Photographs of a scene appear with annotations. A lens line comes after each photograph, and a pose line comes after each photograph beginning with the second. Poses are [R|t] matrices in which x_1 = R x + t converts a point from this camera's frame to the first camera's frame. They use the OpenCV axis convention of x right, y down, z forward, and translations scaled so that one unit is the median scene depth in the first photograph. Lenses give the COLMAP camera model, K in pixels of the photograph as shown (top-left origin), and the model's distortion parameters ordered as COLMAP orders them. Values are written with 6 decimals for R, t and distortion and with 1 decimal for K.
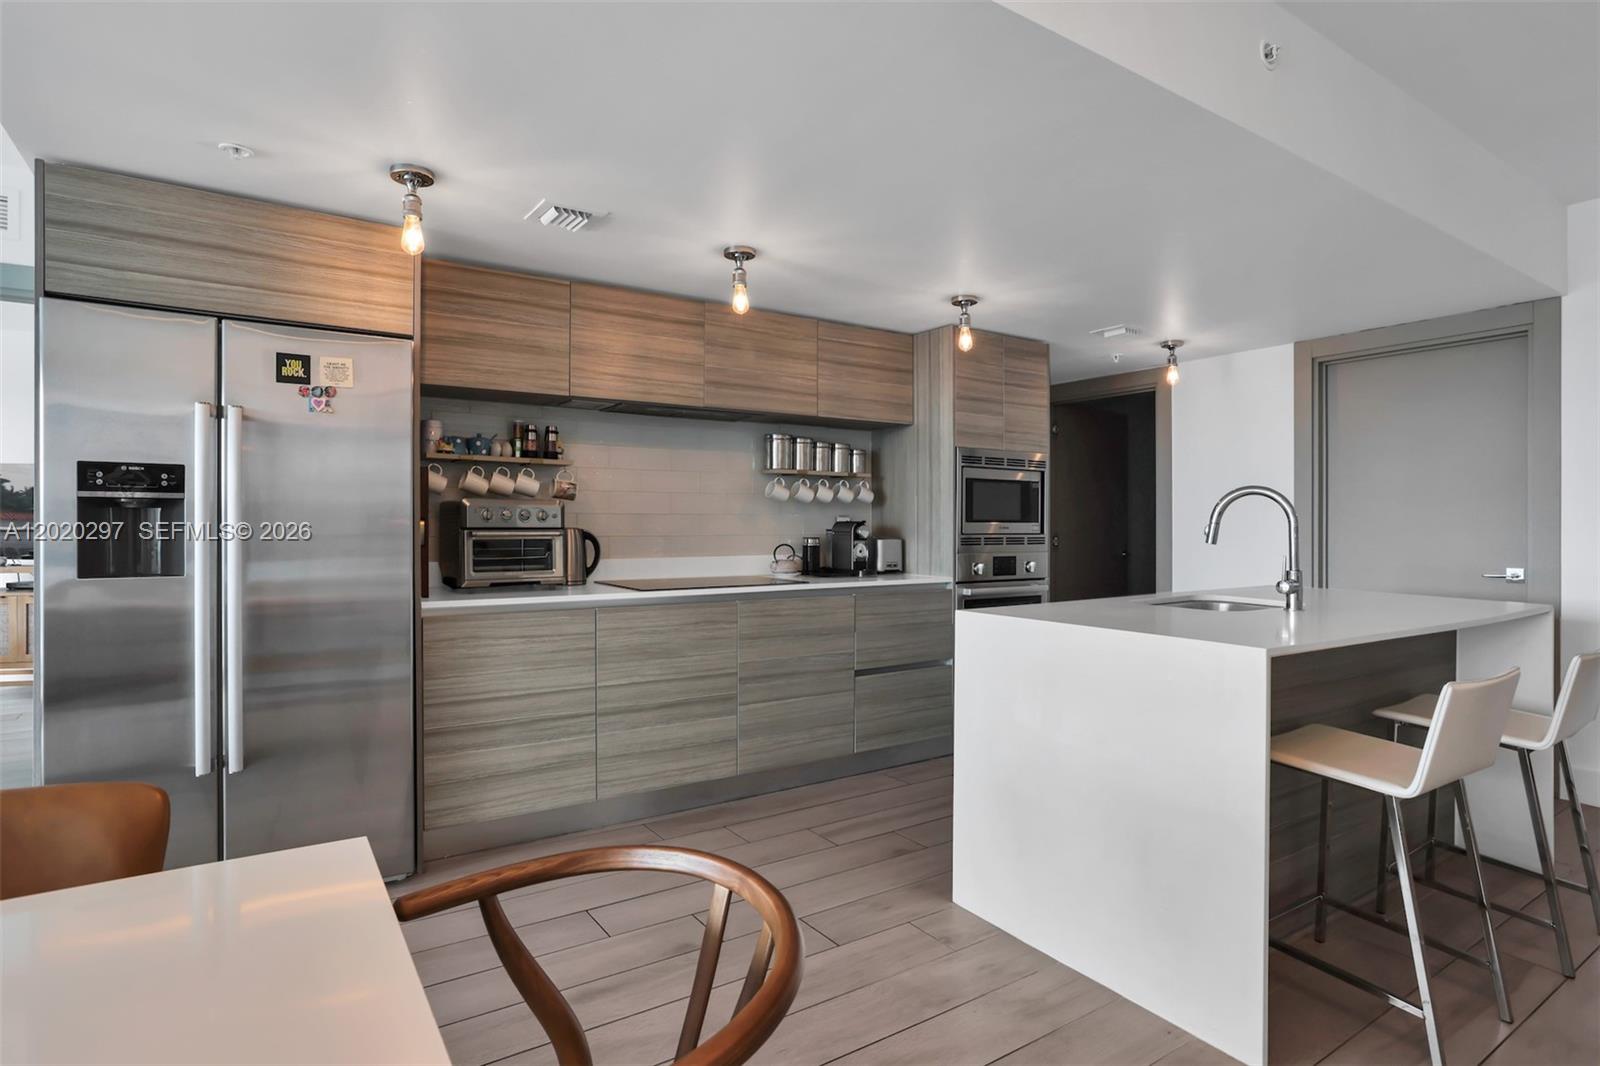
lens RADIAL K [[879.2, 0, 800.0], [0, 879.2, 533.0], [0, 0, 1]] dist [-0.003738, -0.000391]
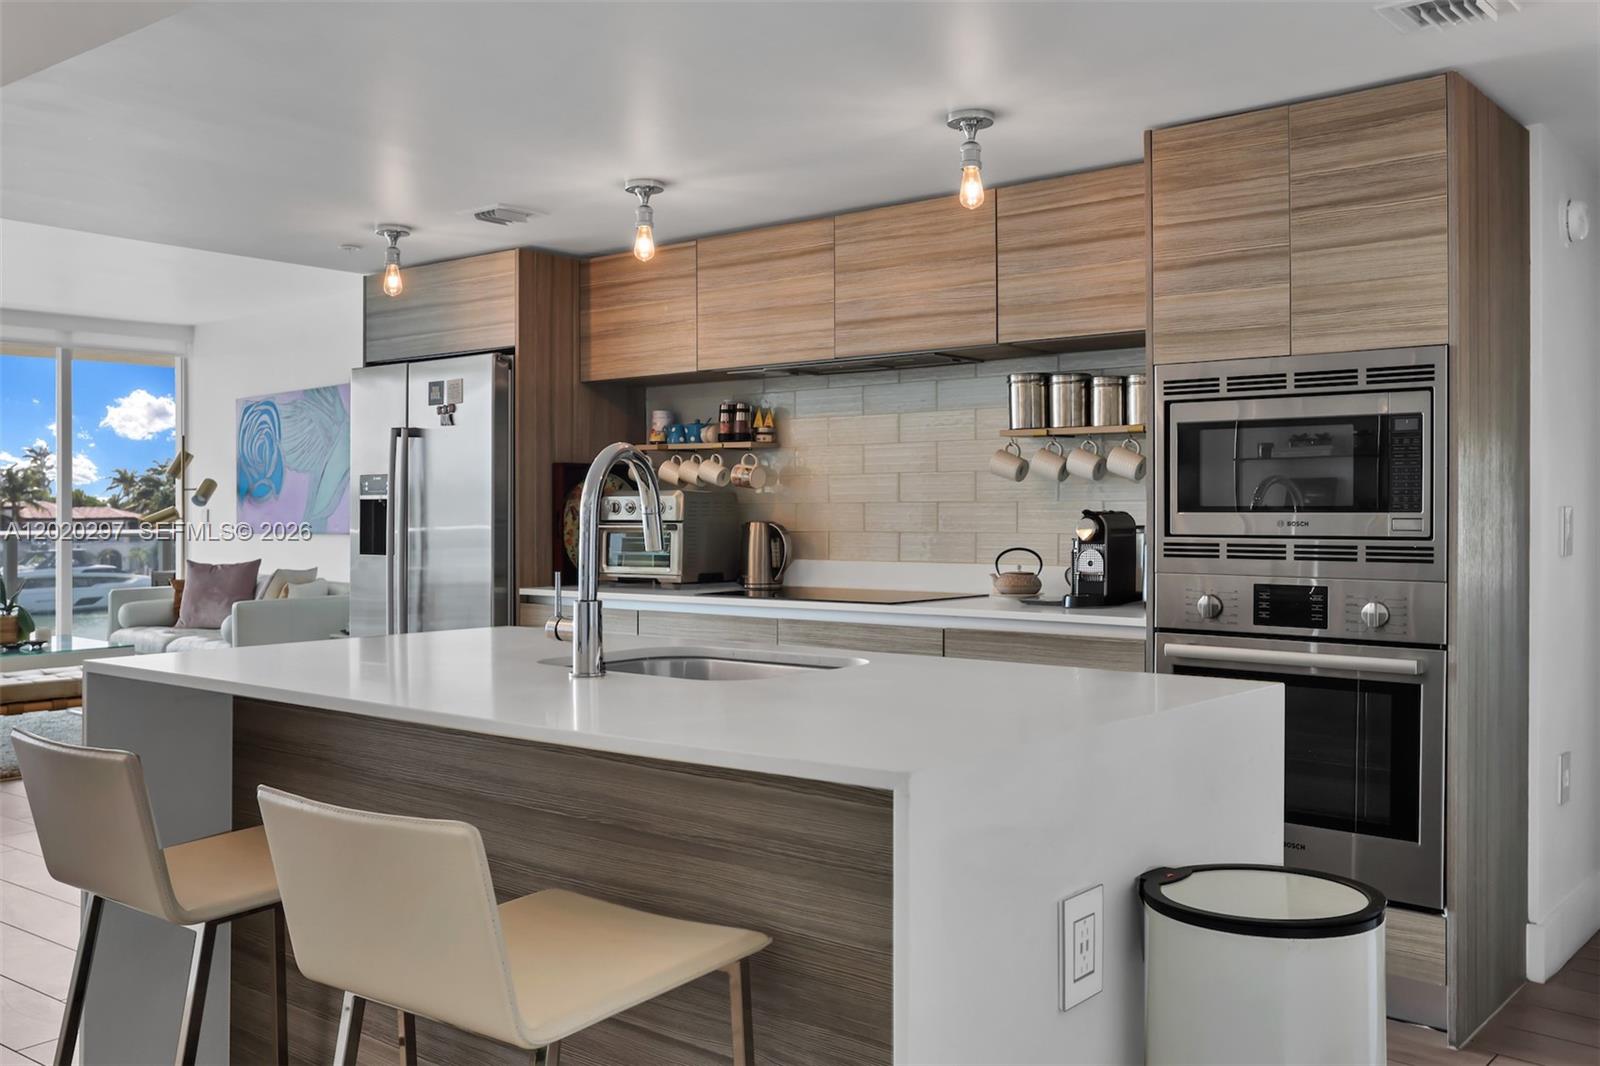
lens RADIAL K [[1448.2, 0, 800.0], [0, 1448.2, 533.0], [0, 0, 1]] dist [0.000972, 0.002048]
pose [[0.269939, 0.009231, -0.962833, 1.001048], [-0.009110, 0.999934, 0.007033, -0.004371], [0.962834, 0.006873, 0.270005, 0.608010]]
